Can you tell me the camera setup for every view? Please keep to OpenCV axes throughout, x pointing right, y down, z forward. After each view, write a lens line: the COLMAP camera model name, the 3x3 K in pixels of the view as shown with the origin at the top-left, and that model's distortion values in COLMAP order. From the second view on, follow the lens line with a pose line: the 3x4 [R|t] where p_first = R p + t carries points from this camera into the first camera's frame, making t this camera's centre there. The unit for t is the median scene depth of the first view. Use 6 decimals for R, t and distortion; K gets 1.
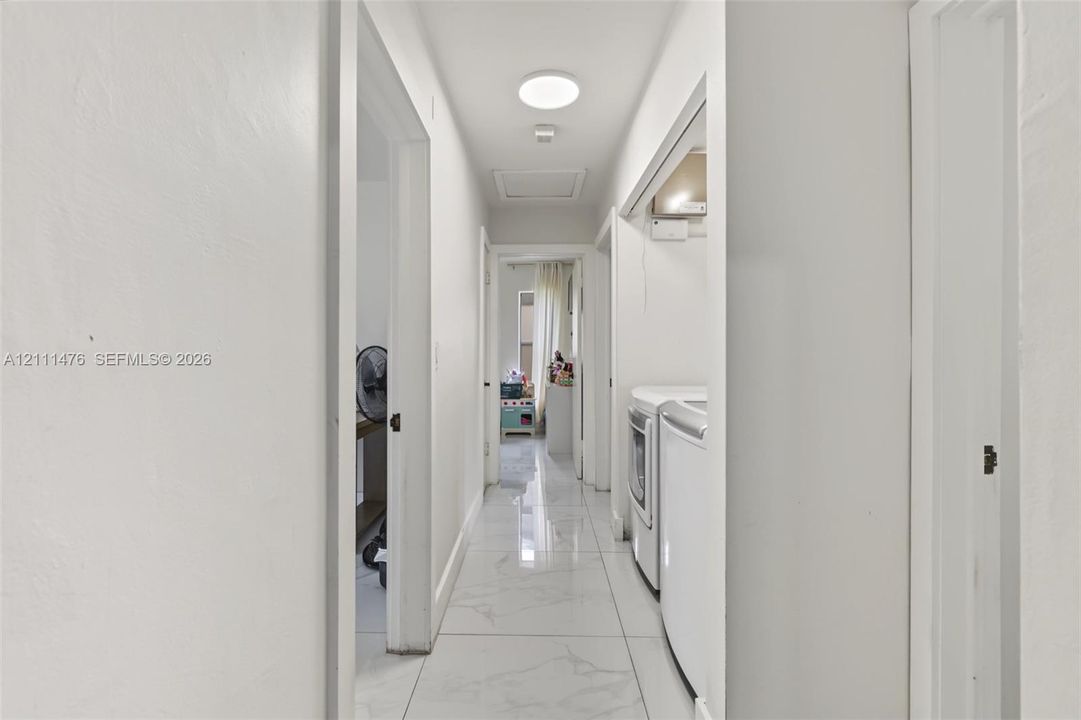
lens RADIAL K [[462.8, 0, 540.2], [0, 462.8, 352.3], [0, 0, 1]] dist [-0.002326, 0.001383]
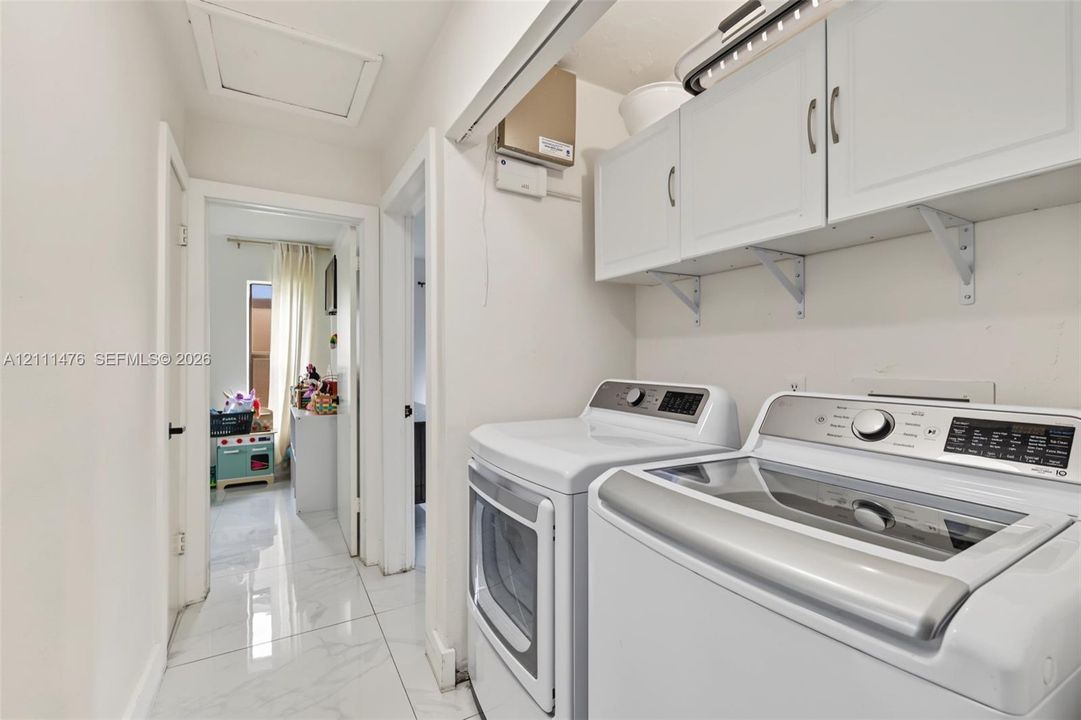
lens RADIAL K [[462.8, 0, 536.9], [0, 462.8, 357.2], [0, 0, 1]] dist [-0.002326, 0.001383]
pose [[0.870740, -0.000886, 0.491743, -0.011091], [0.007894, 0.999895, -0.012176, -0.003355], [-0.491680, 0.014484, 0.870655, 0.233127]]
